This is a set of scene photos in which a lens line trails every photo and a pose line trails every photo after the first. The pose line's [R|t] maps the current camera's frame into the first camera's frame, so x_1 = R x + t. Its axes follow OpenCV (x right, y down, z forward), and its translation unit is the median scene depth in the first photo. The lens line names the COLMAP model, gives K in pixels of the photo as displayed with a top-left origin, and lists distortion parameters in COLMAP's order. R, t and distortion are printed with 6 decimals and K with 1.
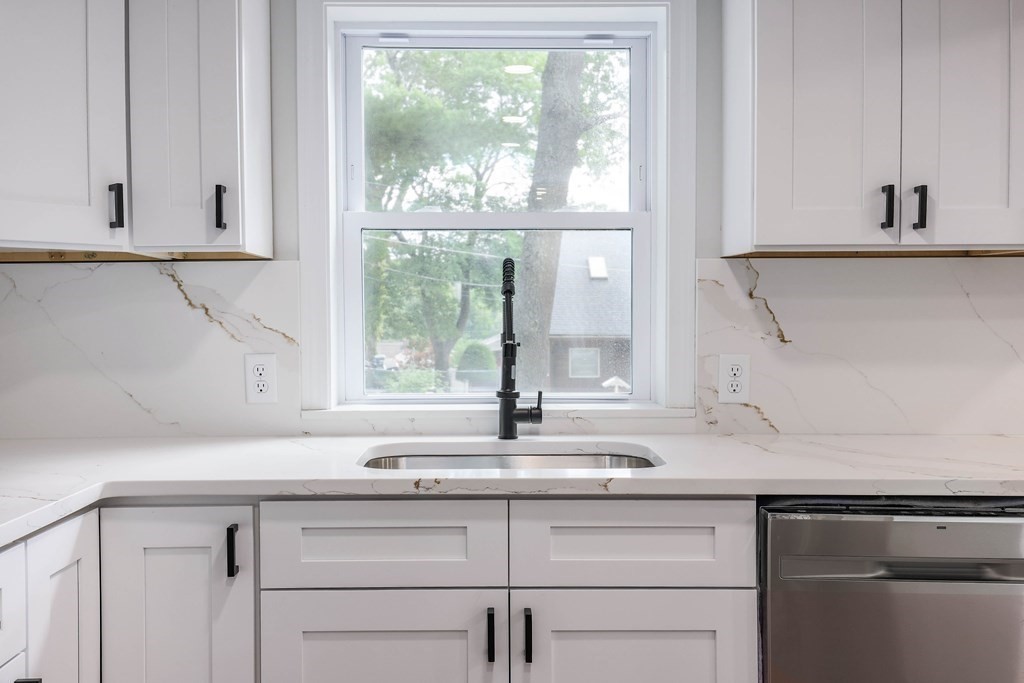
lens RADIAL K [[1023.5, 0, 476.9], [0, 1023.5, 341.3], [0, 0, 1]] dist [0.104569, 0.000918]
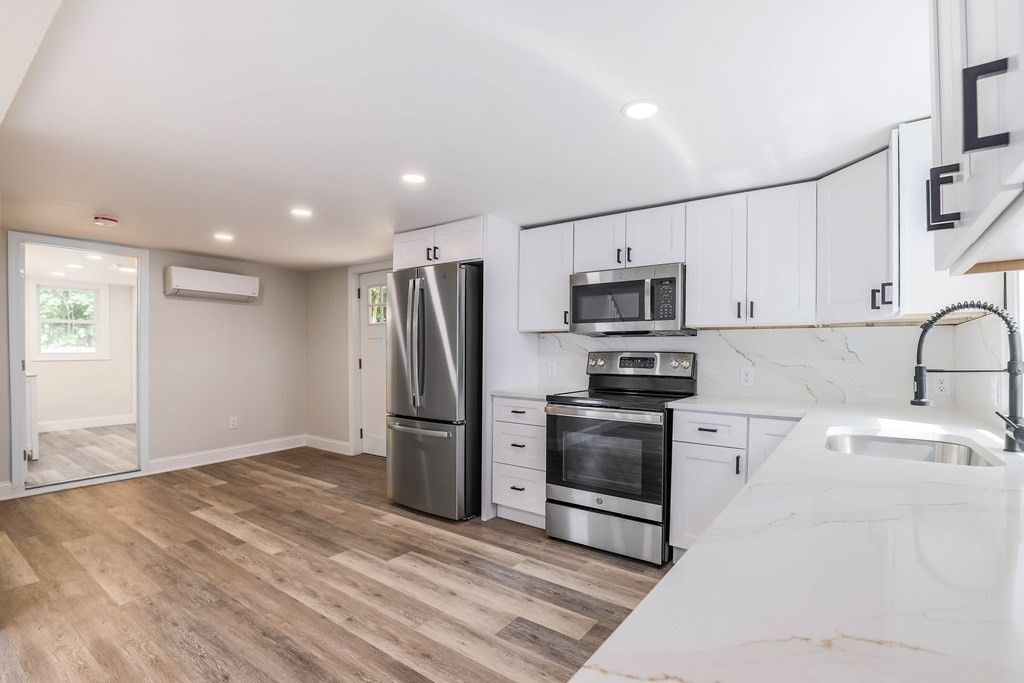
lens RADIAL K [[490.9, 0, 519.5], [0, 490.9, 353.5], [0, 0, 1]] dist [-0.021782, -0.000183]
pose [[-0.602950, -0.002251, -0.797776, 0.928539], [-0.029573, 0.999372, 0.019531, -0.012824], [0.797231, 0.035369, -0.602637, 1.012021]]
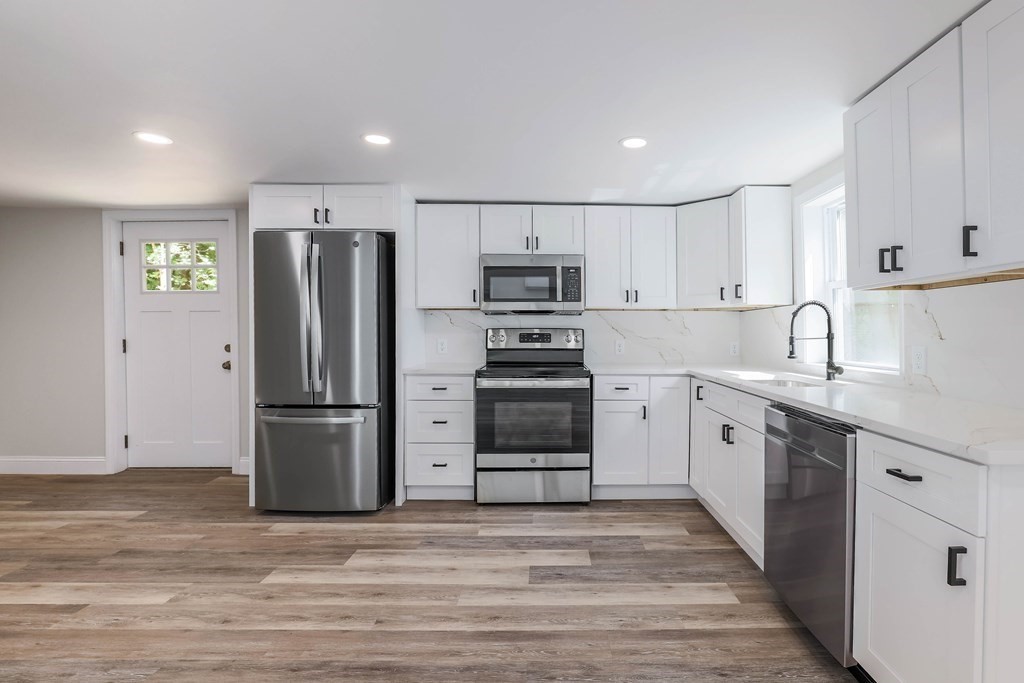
lens RADIAL K [[496.1, 0, 576.3], [0, 496.1, 337.6], [0, 0, 1]] dist [-0.025123, -0.000193]
pose [[0.016756, 0.012929, -0.999776, 1.265118], [-0.031414, 0.999430, 0.012398, 0.007640], [0.999366, 0.031199, 0.017152, 0.476771]]
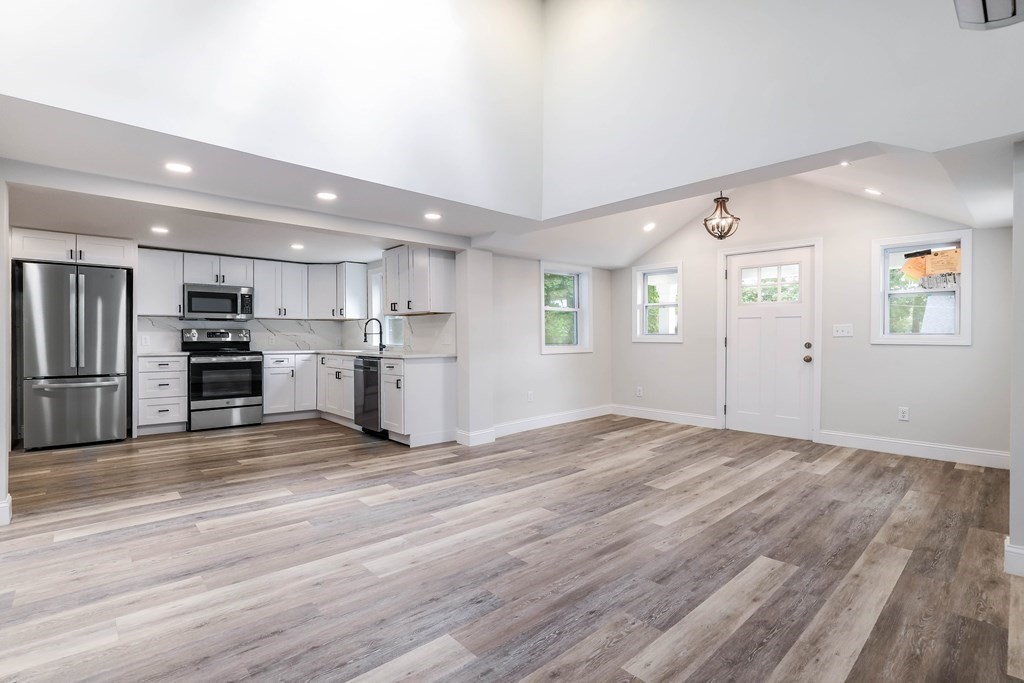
lens RADIAL K [[480.8, 0, 508.7], [0, 480.8, 337.3], [0, 0, 1]] dist [-0.025894, 0.000564]
pose [[0.644822, -0.000150, -0.764333, 2.786307], [-0.023338, 0.999530, -0.019885, 0.066889], [0.763977, 0.030661, 0.644515, -0.152878]]
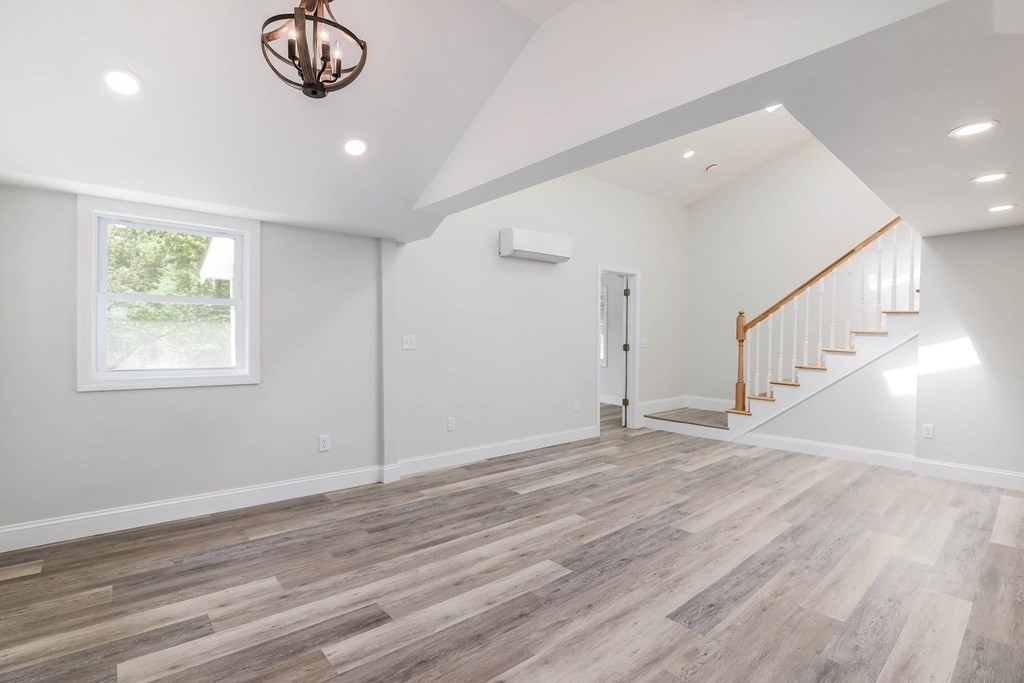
lens RADIAL K [[465.7, 0, 526.3], [0, 465.7, 341.5], [0, 0, 1]] dist [-0.020345, -0.000052]
pose [[-0.644084, -0.013087, 0.764843, 0.987922], [0.013521, 0.999503, 0.028489, -0.050602], [-0.764835, 0.028691, -0.643587, 2.149705]]
